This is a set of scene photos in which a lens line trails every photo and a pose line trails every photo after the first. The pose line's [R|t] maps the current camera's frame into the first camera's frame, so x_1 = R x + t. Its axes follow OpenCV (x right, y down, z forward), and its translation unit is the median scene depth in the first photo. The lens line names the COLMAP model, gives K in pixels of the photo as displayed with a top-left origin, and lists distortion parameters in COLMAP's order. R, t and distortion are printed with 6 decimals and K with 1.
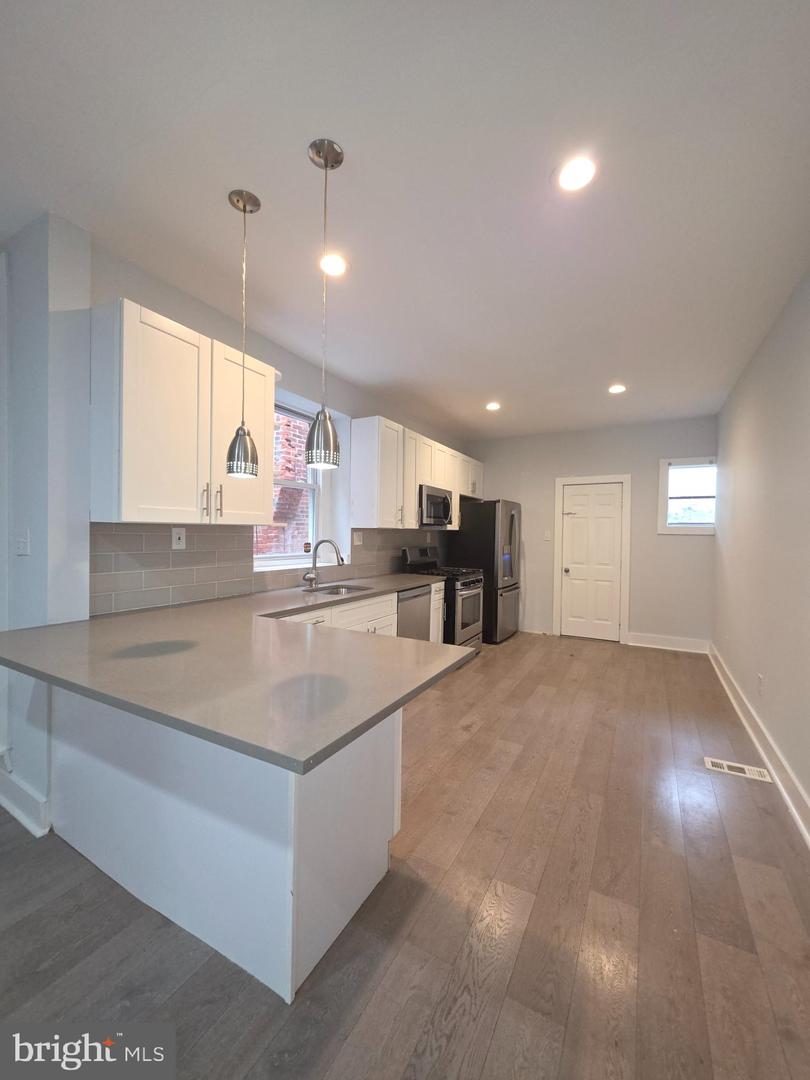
lens RADIAL K [[437.7, 0, 405.0], [0, 437.7, 540.0], [0, 0, 1]] dist [0.002658, 0.000864]
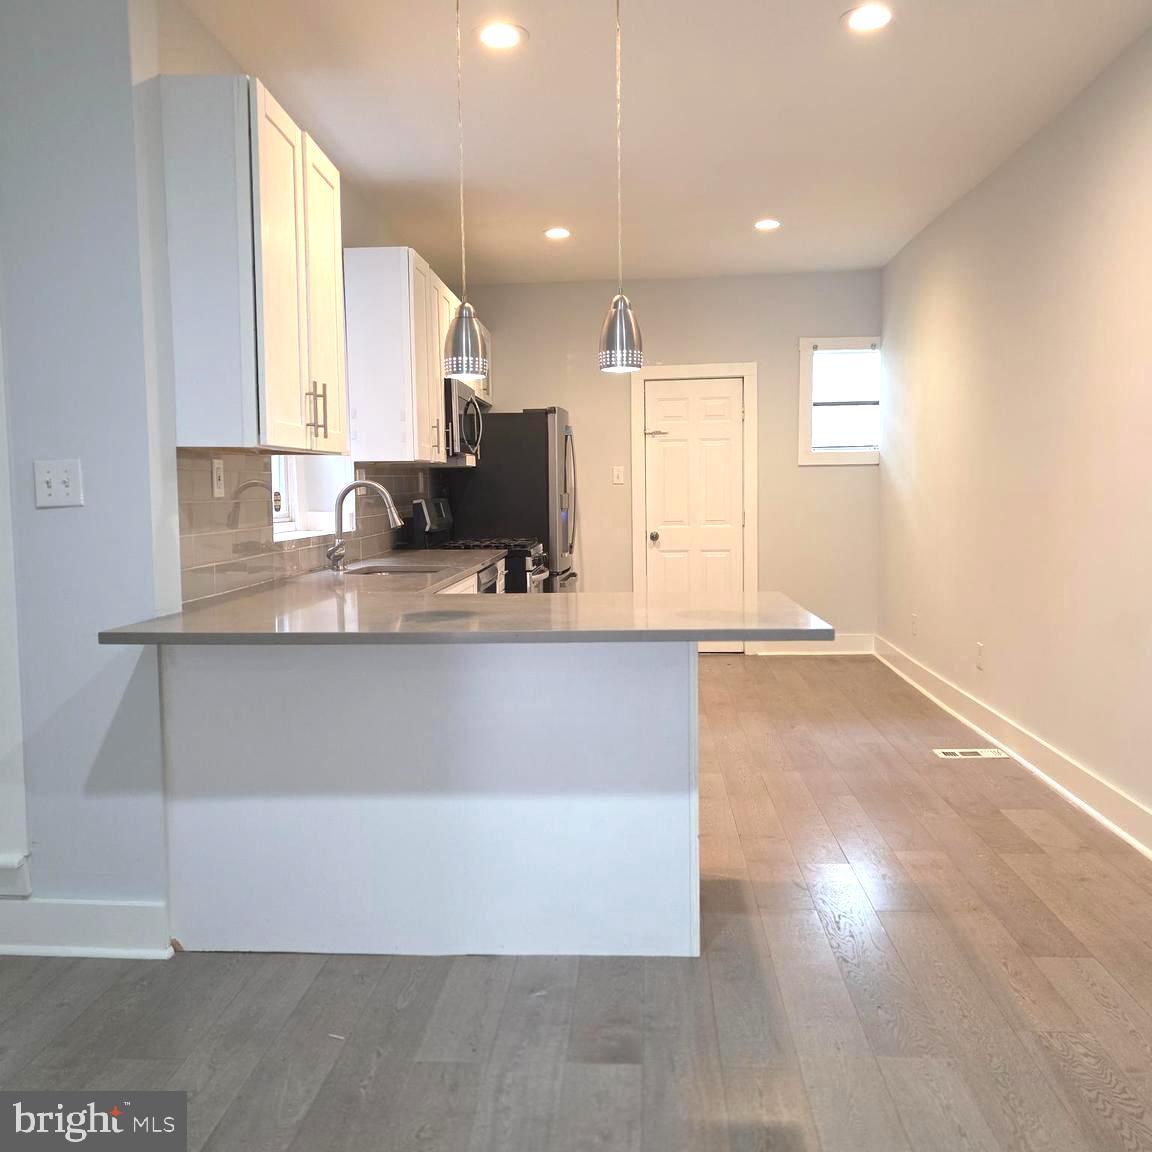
lens RADIAL K [[1097.3, 0, 576.0], [0, 1097.3, 576.0], [0, 0, 1]] dist [0.102565, -0.128210]
pose [[0.902495, -0.063836, 0.425944, -0.403362], [0.036341, 0.996715, 0.072376, 0.019453], [-0.429165, -0.049839, 0.901850, -0.271350]]
